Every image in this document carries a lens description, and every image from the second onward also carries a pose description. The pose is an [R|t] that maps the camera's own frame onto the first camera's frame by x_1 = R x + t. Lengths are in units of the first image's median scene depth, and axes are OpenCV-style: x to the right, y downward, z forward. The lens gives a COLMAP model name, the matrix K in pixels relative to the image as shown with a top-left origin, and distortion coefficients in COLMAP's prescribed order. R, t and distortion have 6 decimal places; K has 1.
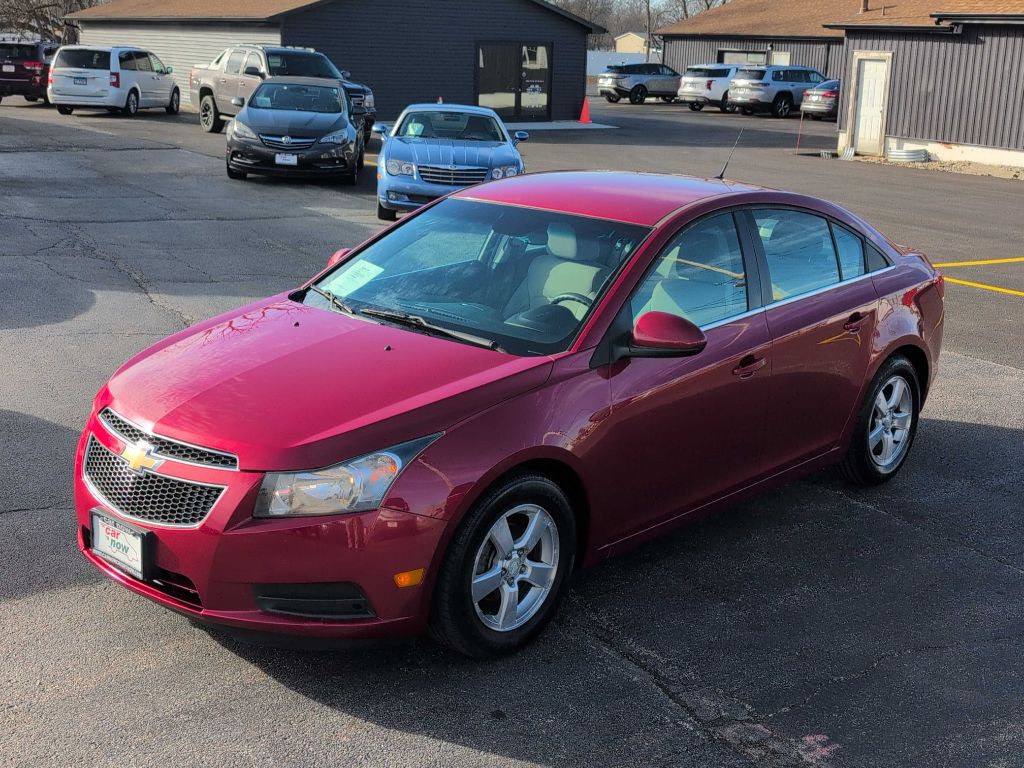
lens RADIAL K [[1306.4, 0, 518.1], [0, 1306.4, 379.6], [0, 0, 1]] dist [0.012225, 0.000000]
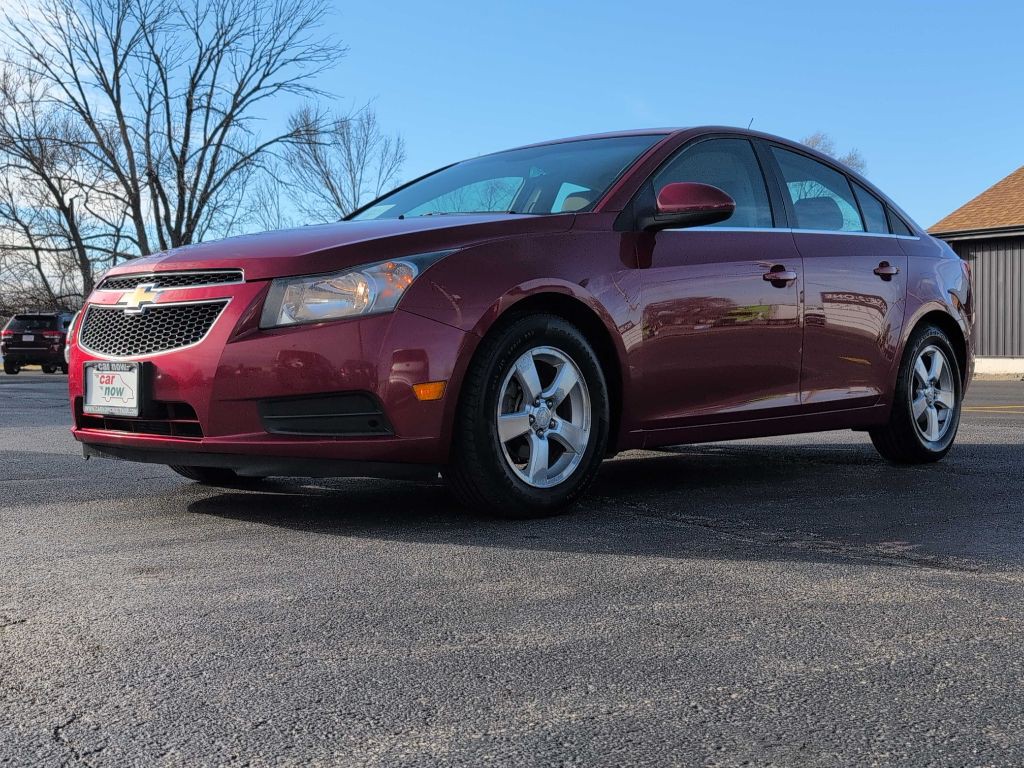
lens RADIAL K [[1306.4, 0, 515.5], [0, 1306.4, 358.7], [0, 0, 1]] dist [0.012225, 0.000000]
pose [[0.999222, -0.039068, -0.005445, -0.014799], [0.036663, 0.970767, -0.237207, 0.297696], [0.014553, 0.236823, 0.971444, 0.093482]]
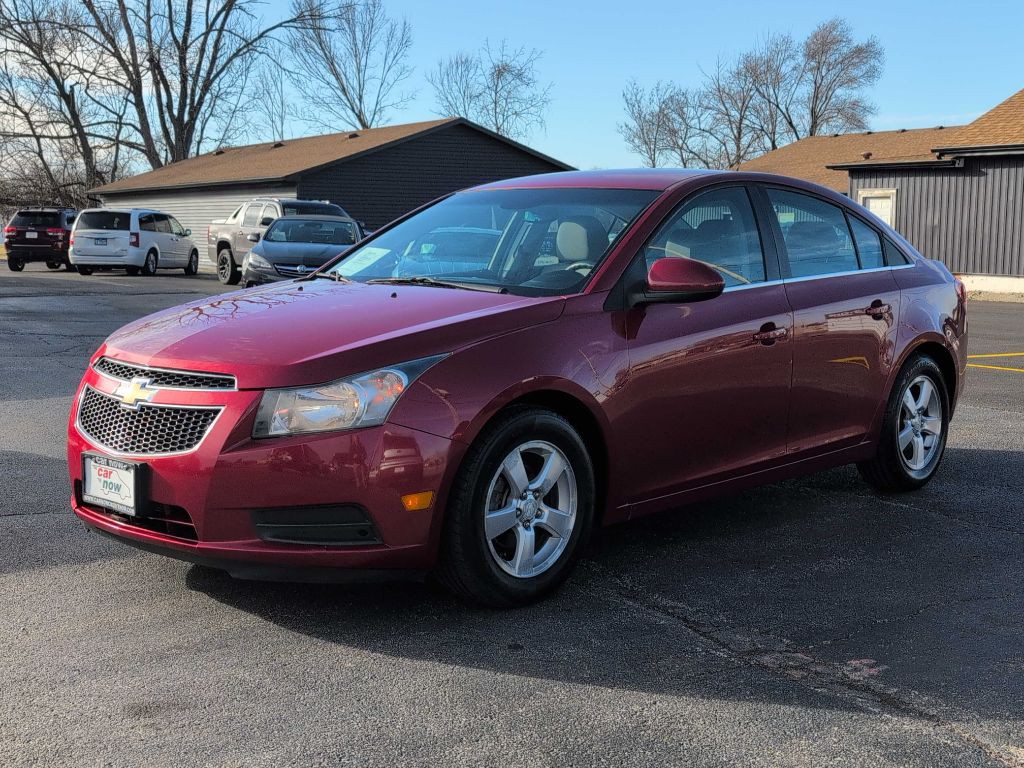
lens RADIAL K [[1306.4, 0, 516.9], [0, 1306.4, 383.1], [0, 0, 1]] dist [0.012225, 0.000000]
pose [[0.999618, -0.024666, -0.012461, 0.001580], [0.022829, 0.991163, -0.130669, 0.164076], [0.015574, 0.130334, 0.991348, 0.050744]]
